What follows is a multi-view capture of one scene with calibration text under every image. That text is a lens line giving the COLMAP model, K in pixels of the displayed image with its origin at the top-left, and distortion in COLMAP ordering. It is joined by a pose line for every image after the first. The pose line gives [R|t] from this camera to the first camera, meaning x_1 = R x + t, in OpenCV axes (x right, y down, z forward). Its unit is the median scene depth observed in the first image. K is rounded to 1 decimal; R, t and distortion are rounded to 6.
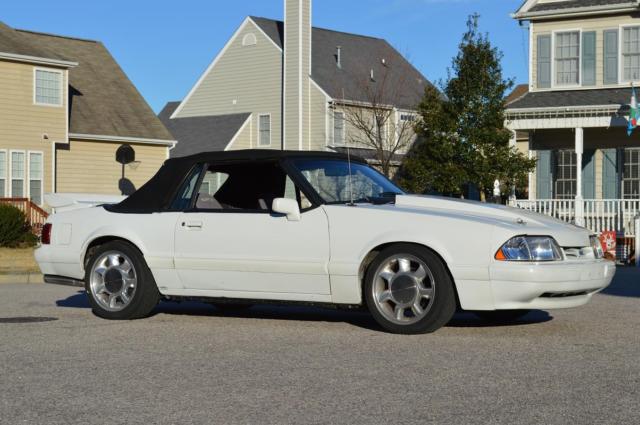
lens RADIAL K [[1221.9, 0, 320.0], [0, 1221.9, 212.5], [0, 0, 1]] dist [-0.032945, -0.016504]
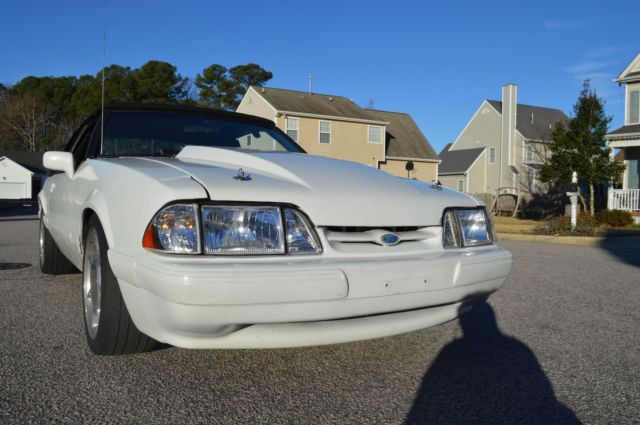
lens RADIAL K [[511.2, 0, 321.4], [0, 511.2, 205.3], [0, 0, 1]] dist [-0.088373, 0.017209]
pose [[0.911483, 0.023189, -0.410683, 0.072907], [-0.016377, 0.999664, 0.020096, 0.003912], [0.411011, -0.011591, 0.911557, 0.208648]]
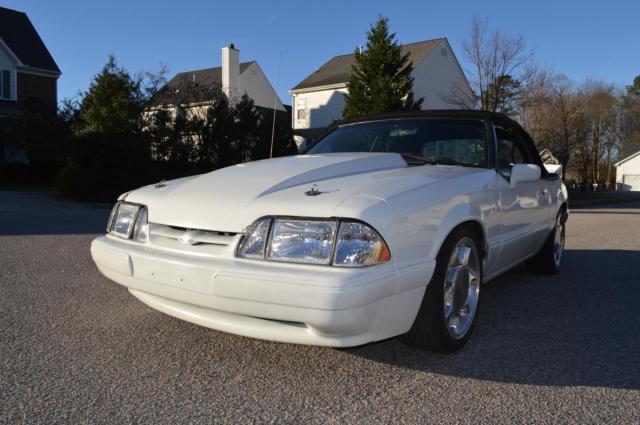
lens RADIAL K [[511.2, 0, 321.4], [0, 511.2, 205.3], [0, 0, 1]] dist [-0.088373, 0.017209]
pose [[-0.040255, 0.052660, -0.997801, 0.121070], [-0.008233, 0.998559, 0.053032, 0.000737], [0.999156, 0.010350, -0.039764, 0.284210]]
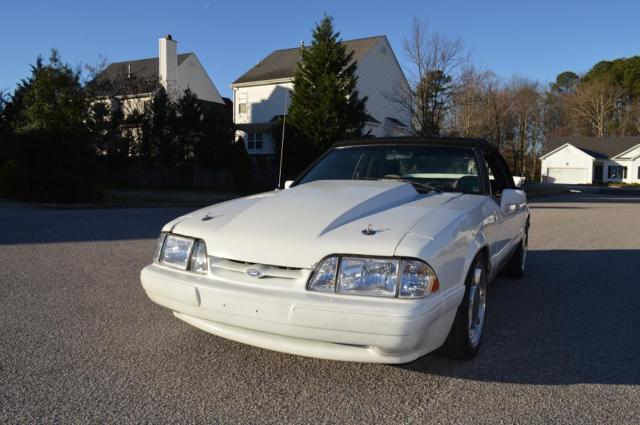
lens RADIAL K [[511.2, 0, 321.4], [0, 511.2, 205.3], [0, 0, 1]] dist [-0.088373, 0.017209]
pose [[0.087428, 0.069164, -0.993767, 0.129953], [-0.008932, 0.997601, 0.068645, -0.006197], [0.996131, 0.002875, 0.087836, 0.267468]]
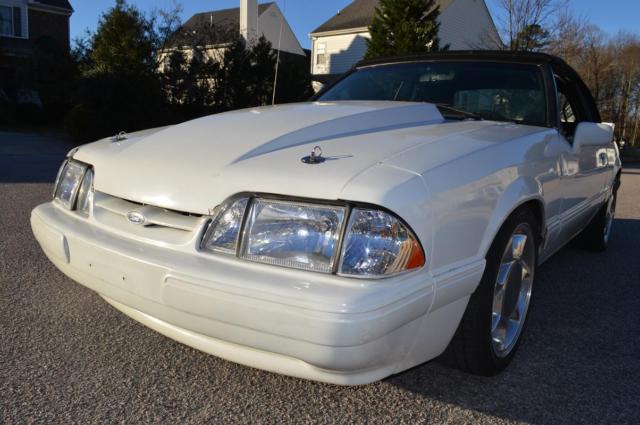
lens RADIAL K [[511.2, 0, 321.4], [0, 511.2, 205.3], [0, 0, 1]] dist [-0.088373, 0.017209]
pose [[-0.076026, 0.152173, -0.985425, 0.101031], [-0.035574, 0.987243, 0.155198, -0.000300], [0.996471, 0.046855, -0.069643, 0.284481]]
